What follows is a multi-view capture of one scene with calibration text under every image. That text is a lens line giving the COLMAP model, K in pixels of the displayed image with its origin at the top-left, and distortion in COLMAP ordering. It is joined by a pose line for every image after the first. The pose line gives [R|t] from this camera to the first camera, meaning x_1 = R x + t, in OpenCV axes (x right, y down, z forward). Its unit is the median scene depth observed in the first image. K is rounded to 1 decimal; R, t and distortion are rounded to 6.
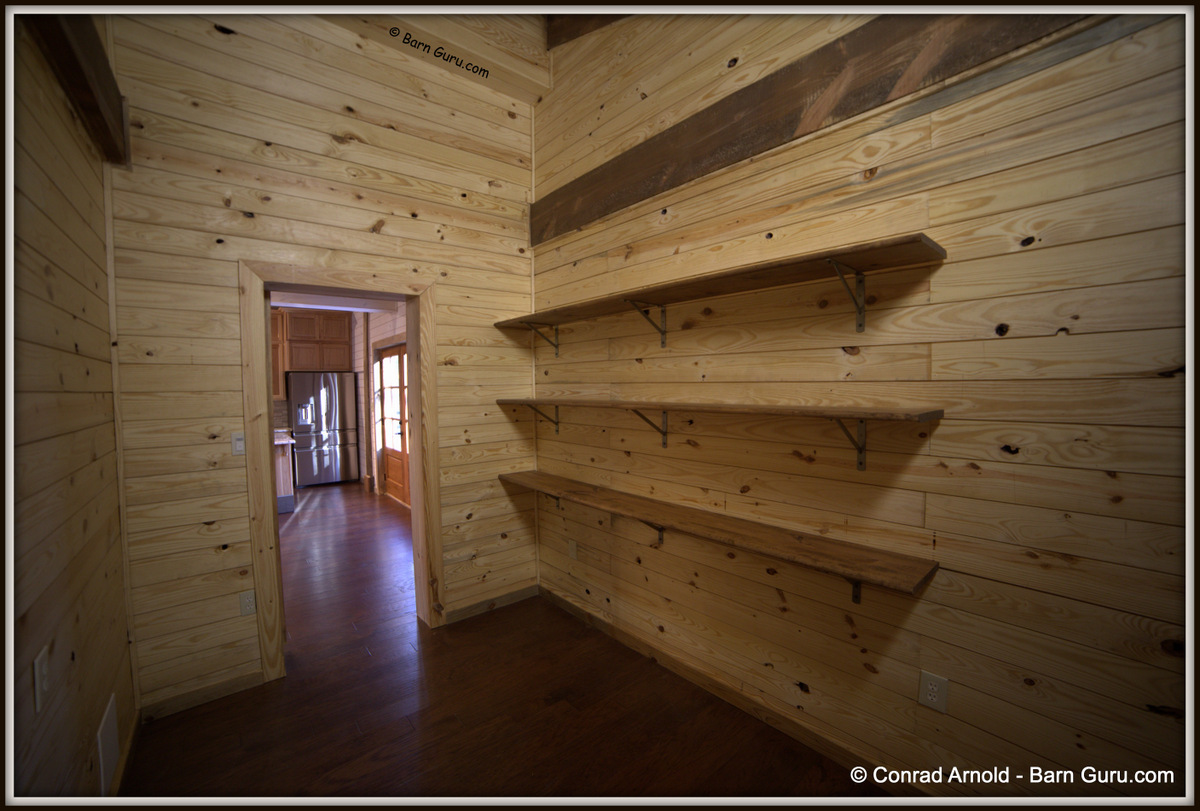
lens RADIAL K [[477.2, 0, 599.1], [0, 477.2, 407.1], [0, 0, 1]] dist [-0.114440, 0.043012]
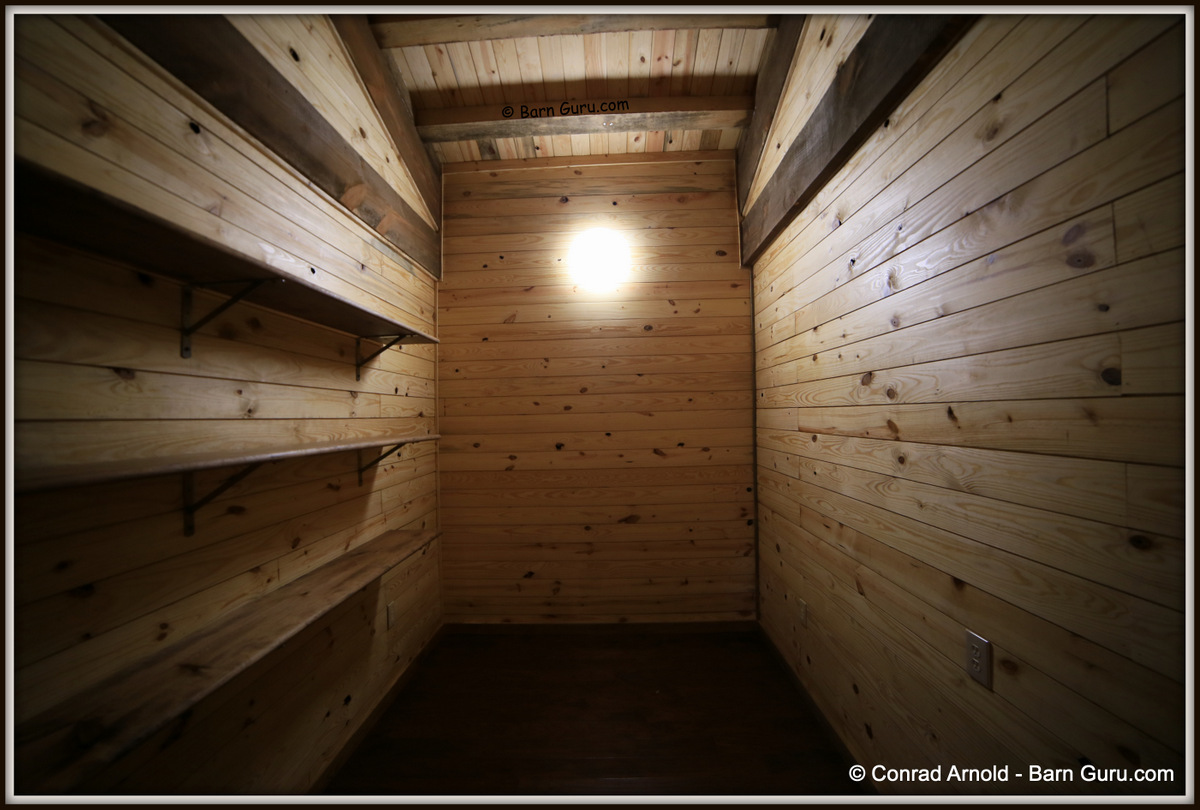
lens RADIAL K [[477.2, 0, 599.1], [0, 477.2, 406.6], [0, 0, 1]] dist [-0.114440, 0.043012]
pose [[-0.742112, 0.042940, 0.668899, -0.624507], [0.066450, 0.997743, 0.009673, -0.042363], [-0.666974, 0.051627, -0.743291, 1.145316]]
